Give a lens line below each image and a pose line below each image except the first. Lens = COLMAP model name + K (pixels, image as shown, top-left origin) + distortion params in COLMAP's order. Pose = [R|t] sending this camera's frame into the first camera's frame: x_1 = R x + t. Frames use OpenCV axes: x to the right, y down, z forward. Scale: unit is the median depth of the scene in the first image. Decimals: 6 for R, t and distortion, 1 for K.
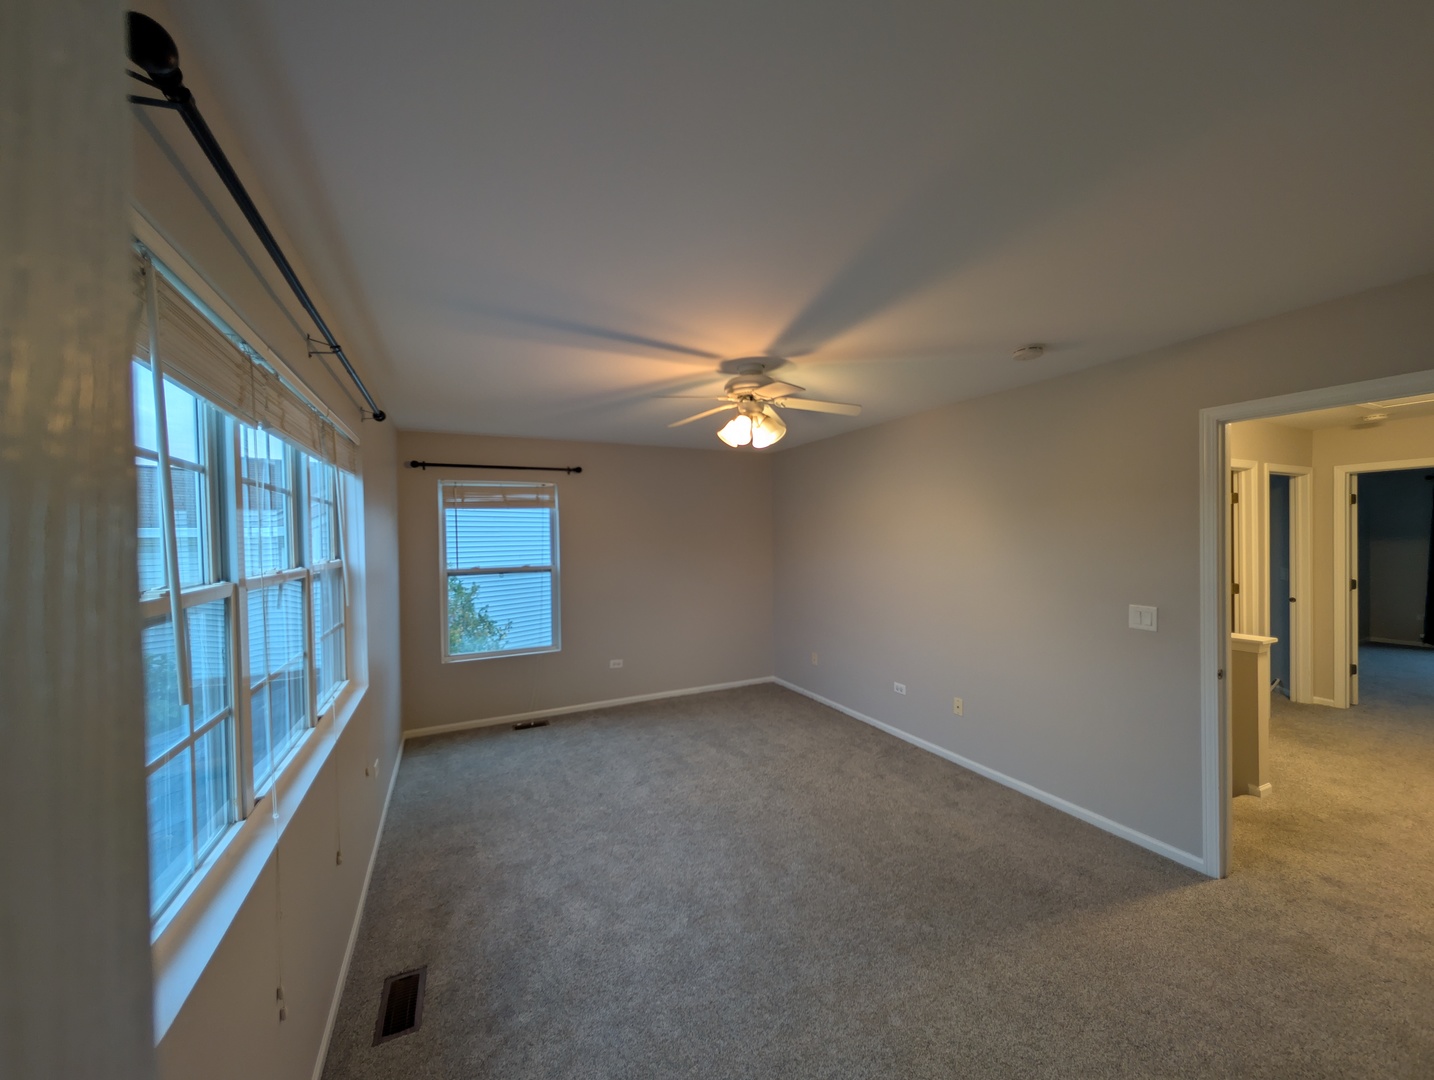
lens RADIAL K [[542.0, 0, 713.6], [0, 542.0, 542.9], [0, 0, 1]] dist [0.000188, 0.000107]
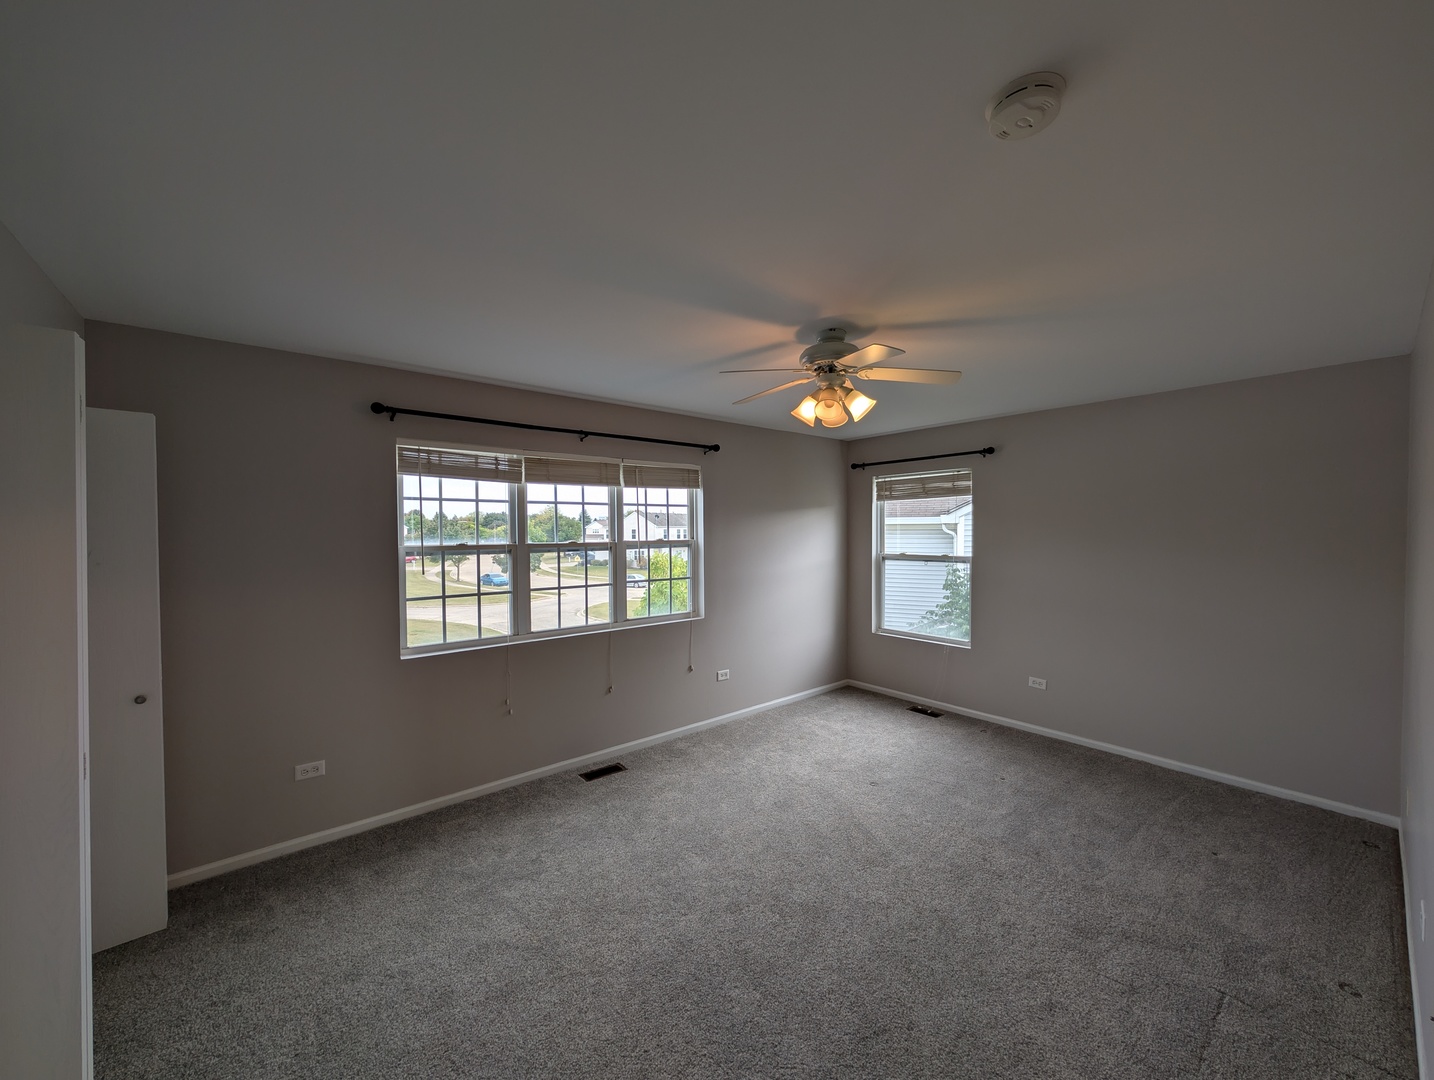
lens RADIAL K [[542.0, 0, 713.6], [0, 542.0, 542.9], [0, 0, 1]] dist [0.000188, 0.000107]
pose [[0.240072, 0.037947, -0.970013, 0.547240], [-0.011434, 0.999277, 0.036262, -0.011828], [0.970688, 0.002386, 0.240333, 0.375537]]
